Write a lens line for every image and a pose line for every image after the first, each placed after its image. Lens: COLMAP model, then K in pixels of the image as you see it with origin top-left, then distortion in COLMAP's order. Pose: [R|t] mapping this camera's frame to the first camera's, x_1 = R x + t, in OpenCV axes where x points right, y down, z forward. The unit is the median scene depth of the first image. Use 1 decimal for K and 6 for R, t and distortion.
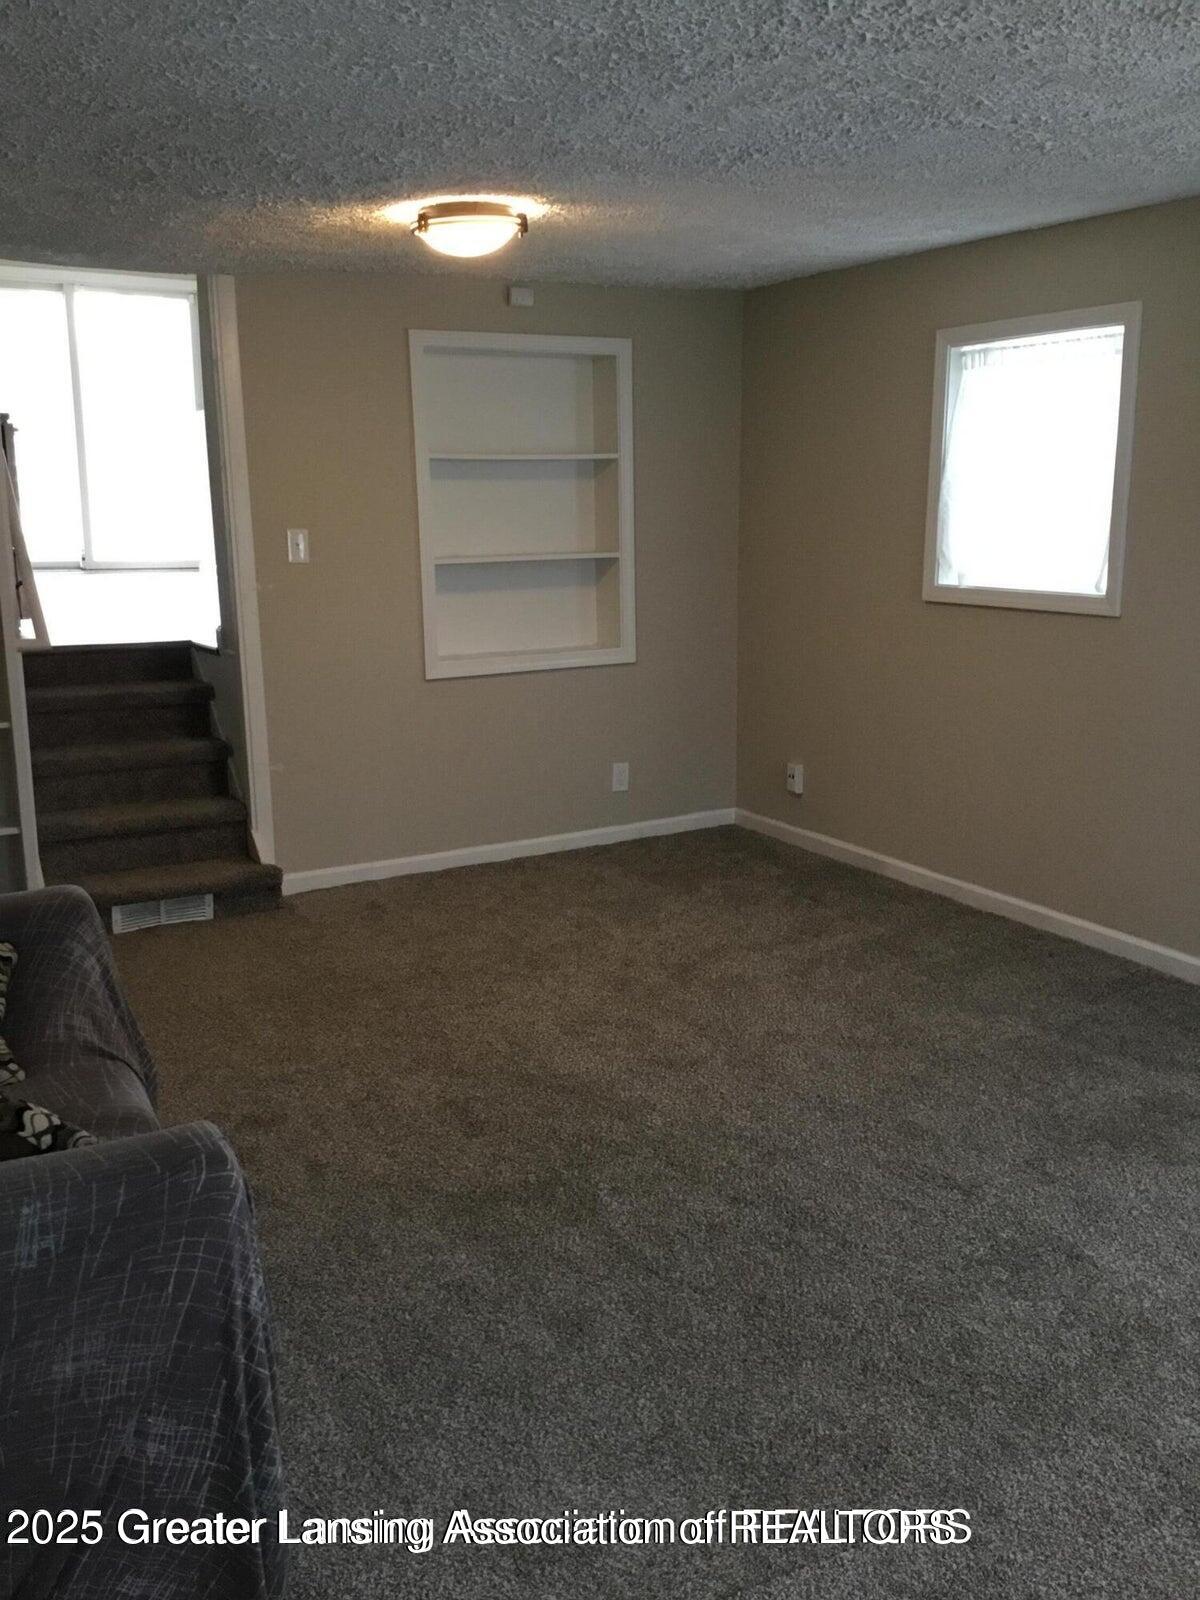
lens RADIAL K [[1411.4, 0, 604.5], [0, 1411.4, 803.8], [0, 0, 1]] dist [0.070625, -0.024229]
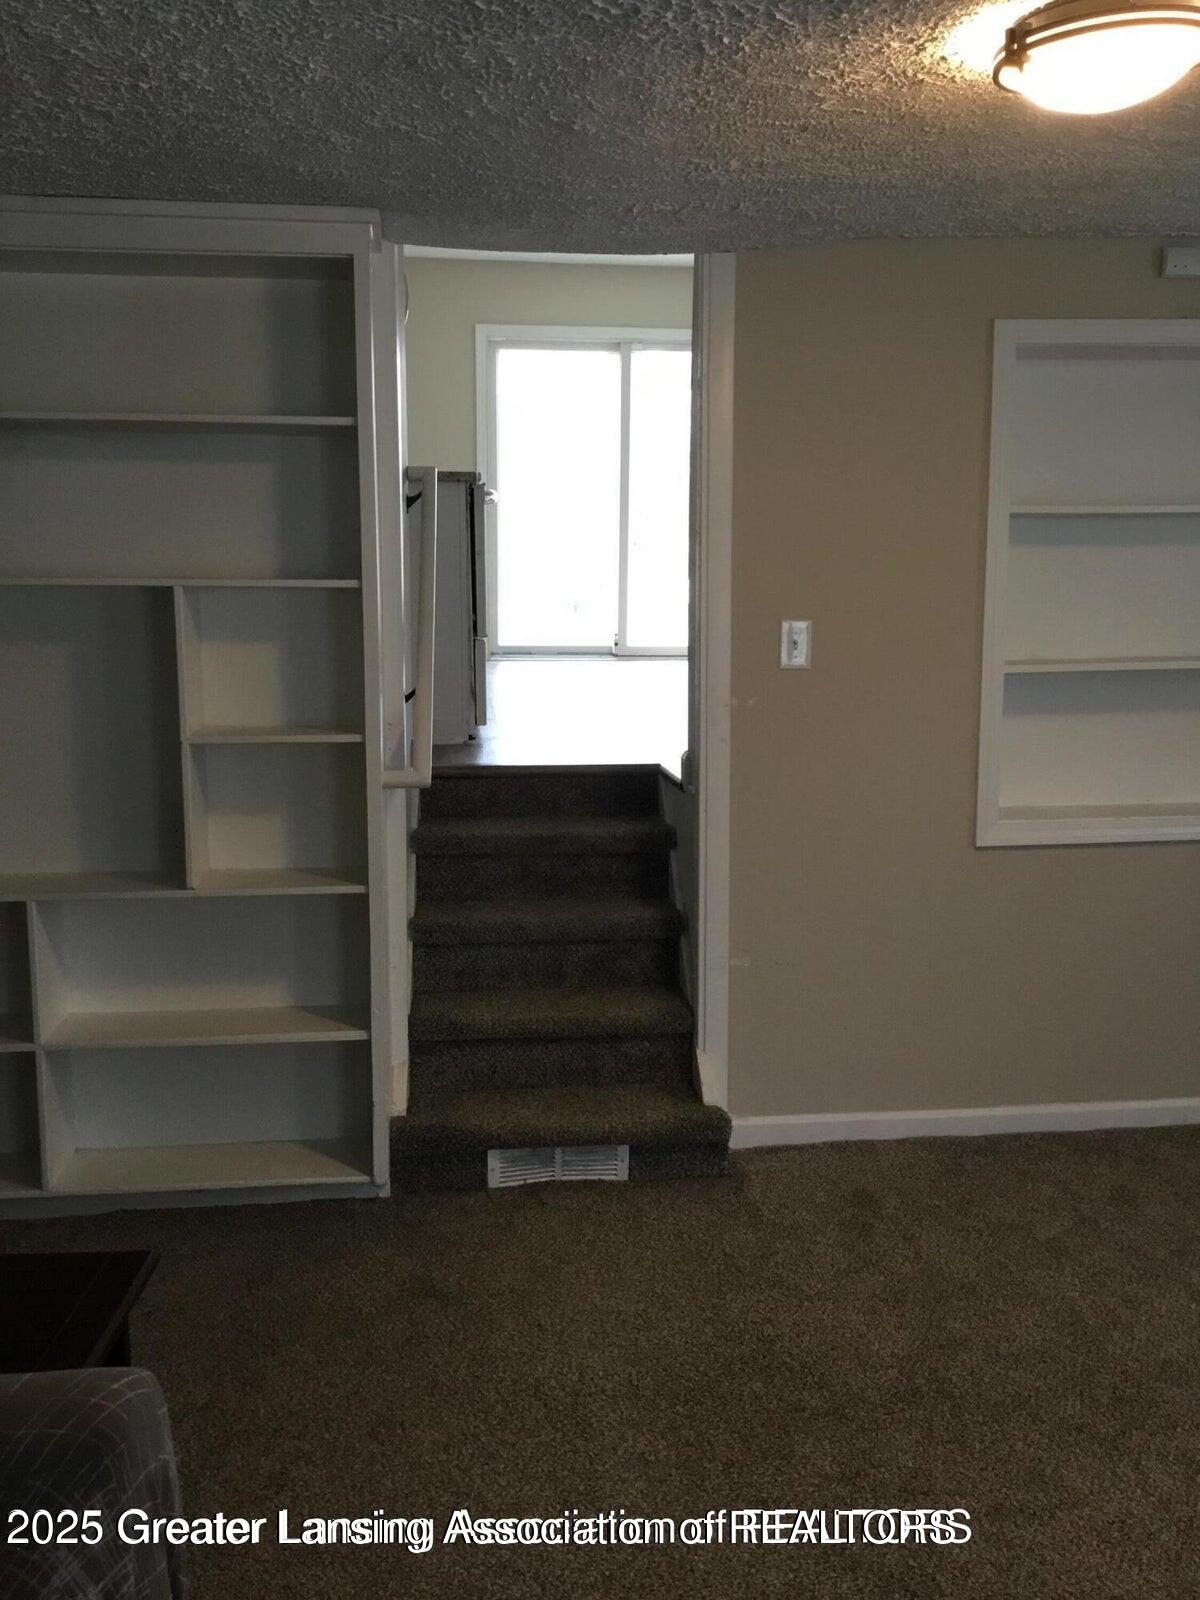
lens RADIAL K [[1411.4, 0, 595.9], [0, 1411.4, 804.0], [0, 0, 1]] dist [0.070625, -0.024229]
pose [[0.915157, 0.066611, -0.397555, -0.028755], [-0.087444, 0.995572, -0.034483, -0.072419], [0.393498, 0.066322, 0.916930, 0.342522]]
